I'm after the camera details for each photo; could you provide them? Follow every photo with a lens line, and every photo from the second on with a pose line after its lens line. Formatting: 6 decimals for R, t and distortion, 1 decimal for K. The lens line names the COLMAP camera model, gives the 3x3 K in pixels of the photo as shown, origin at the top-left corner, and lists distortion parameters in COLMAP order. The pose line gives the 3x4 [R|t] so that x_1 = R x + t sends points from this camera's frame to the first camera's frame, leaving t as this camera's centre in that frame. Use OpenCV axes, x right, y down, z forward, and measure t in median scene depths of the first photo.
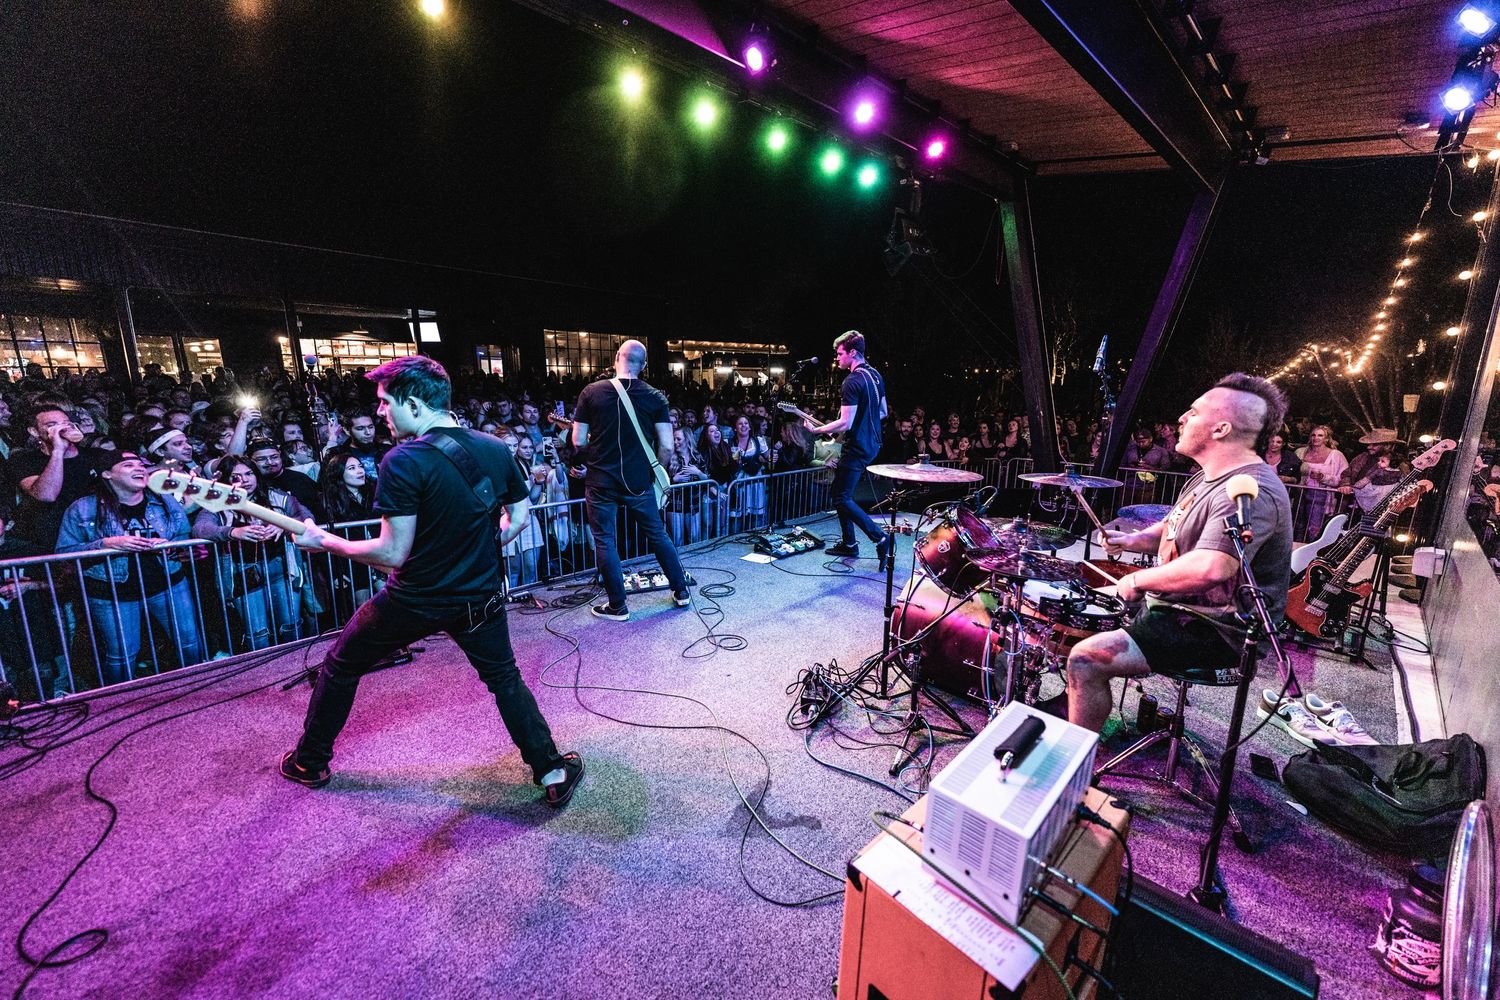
lens RADIAL K [[600.3, 0, 750.0], [0, 600.3, 500.0], [0, 0, 1]] dist [0.007539, -0.000657]
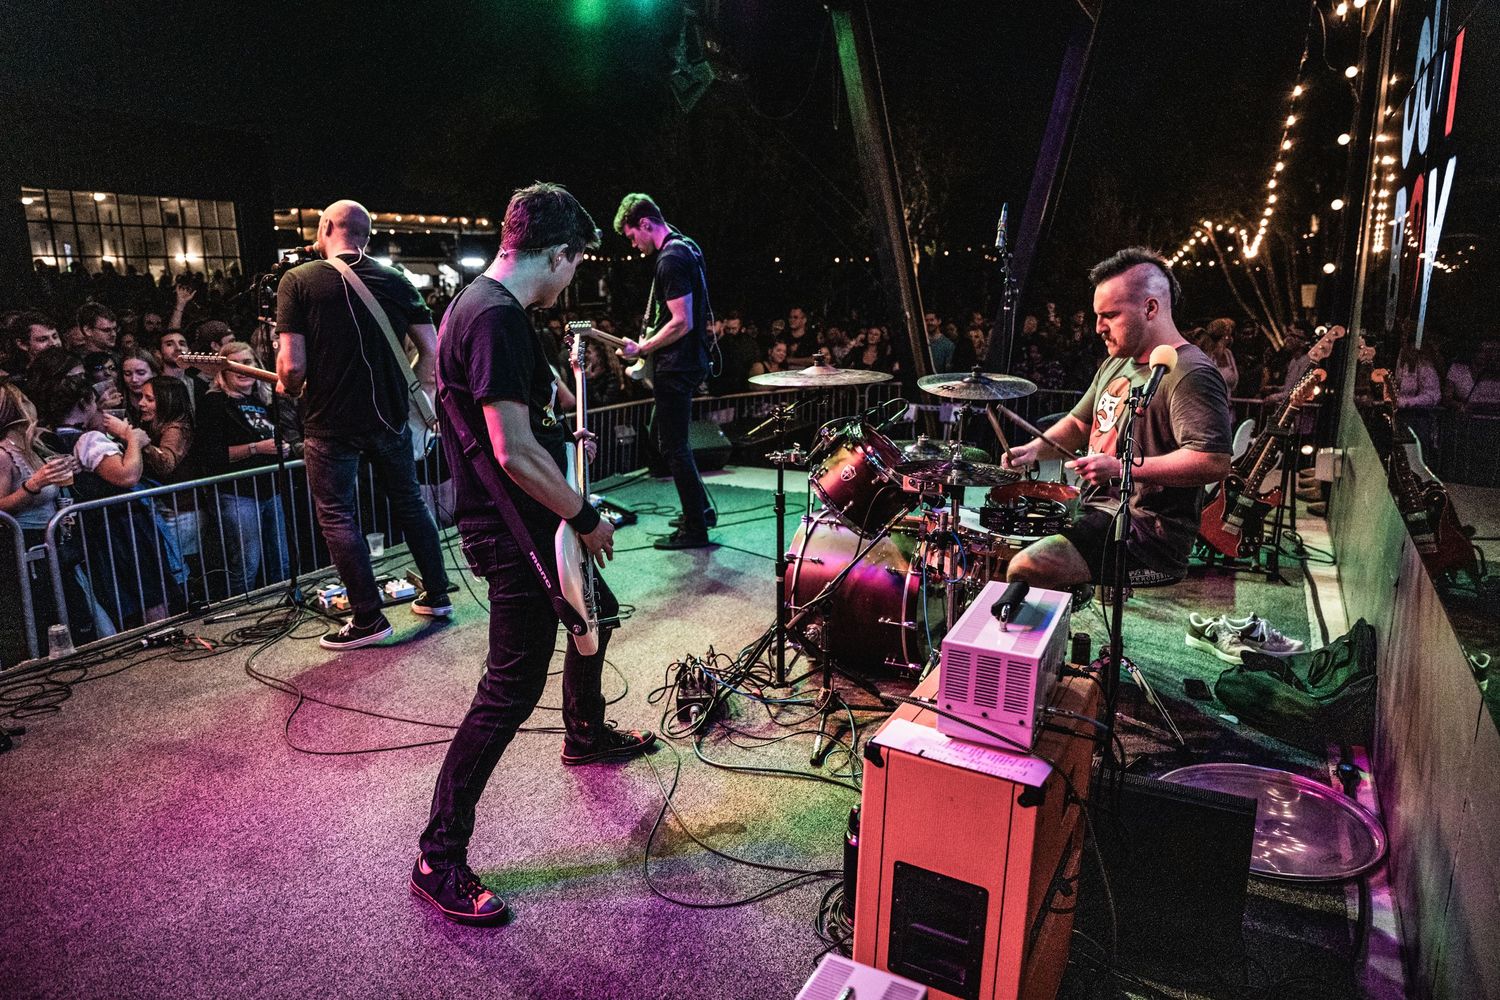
lens RADIAL K [[994.7, 0, 755.4], [0, 994.7, 493.8], [0, 0, 1]] dist [0.012314, -0.027156]
pose [[0.948260, -0.080615, 0.307091, -0.163477], [0.075526, 0.996738, 0.028440, 0.050182], [-0.308382, -0.003775, 0.951255, -0.164313]]
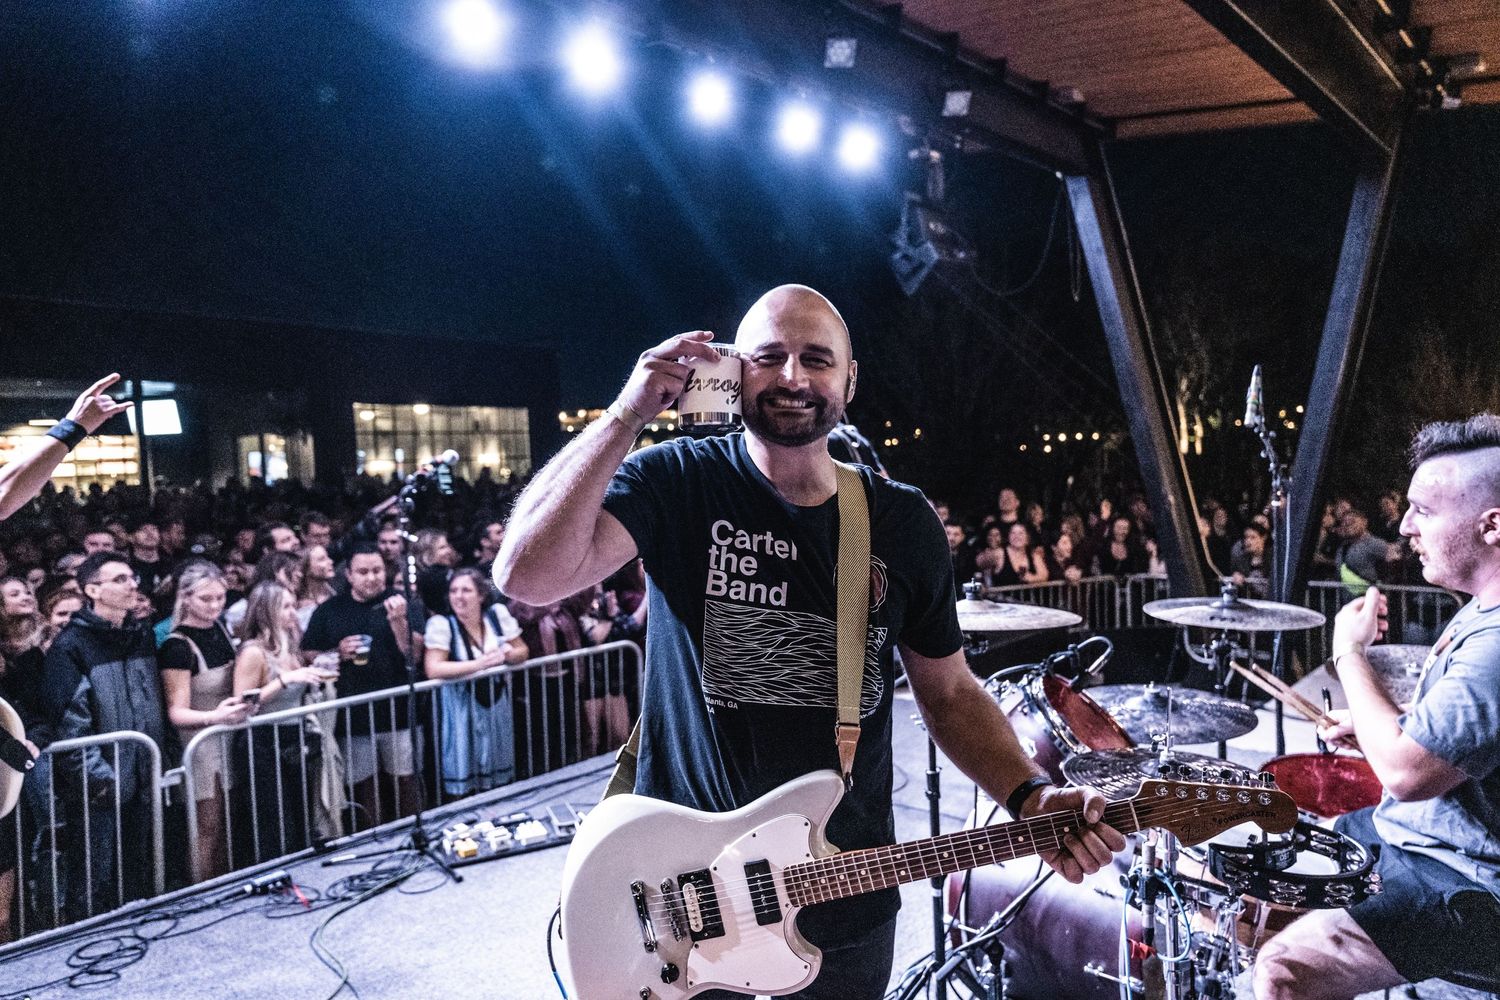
lens RADIAL K [[994.9, 0, 745.3], [0, 994.9, 500.1], [0, 0, 1]] dist [0.003980, -0.000733]
pose [[0.997842, -0.050266, 0.042236, 0.035104], [0.056527, 0.984969, -0.163219, -0.010602], [-0.033397, 0.165254, 0.985685, 0.065307]]
